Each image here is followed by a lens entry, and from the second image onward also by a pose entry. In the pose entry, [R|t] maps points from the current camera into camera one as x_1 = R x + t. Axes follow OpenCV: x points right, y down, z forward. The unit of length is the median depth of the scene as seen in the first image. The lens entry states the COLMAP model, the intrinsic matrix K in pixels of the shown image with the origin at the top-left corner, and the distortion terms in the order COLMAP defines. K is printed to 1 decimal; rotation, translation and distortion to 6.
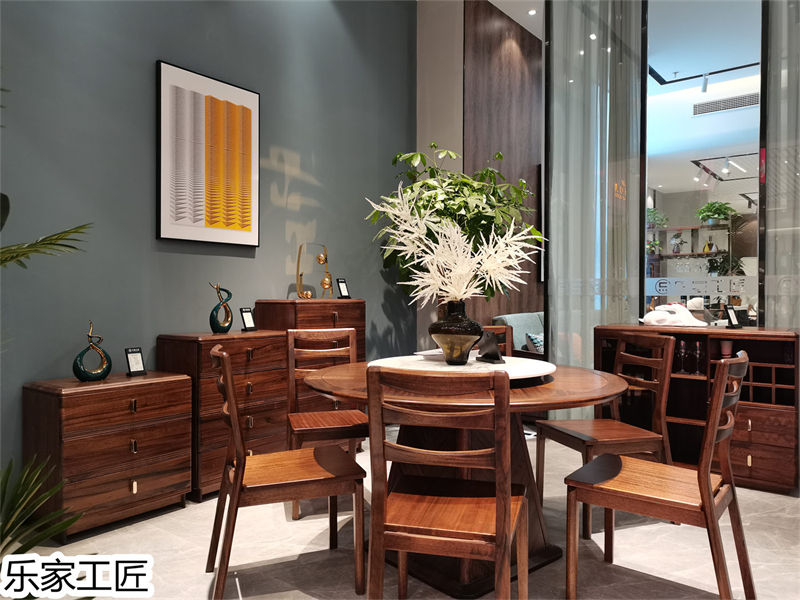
lens RADIAL K [[607.3, 0, 394.2], [0, 607.3, 302.1], [0, 0, 1]] dist [0.022422, 0.001639]
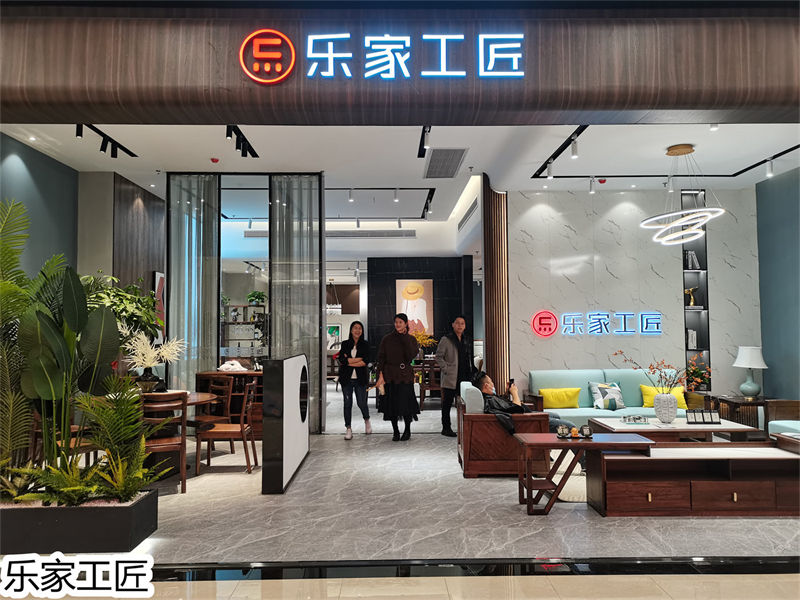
lens RADIAL K [[607.3, 0, 394.4], [0, 607.3, 300.6], [0, 0, 1]] dist [0.022422, 0.001639]
pose [[0.772517, 0.024138, 0.634535, -0.411758], [0.016860, 0.998145, -0.058496, -0.065597], [-0.634770, 0.055888, 0.770677, -0.901004]]
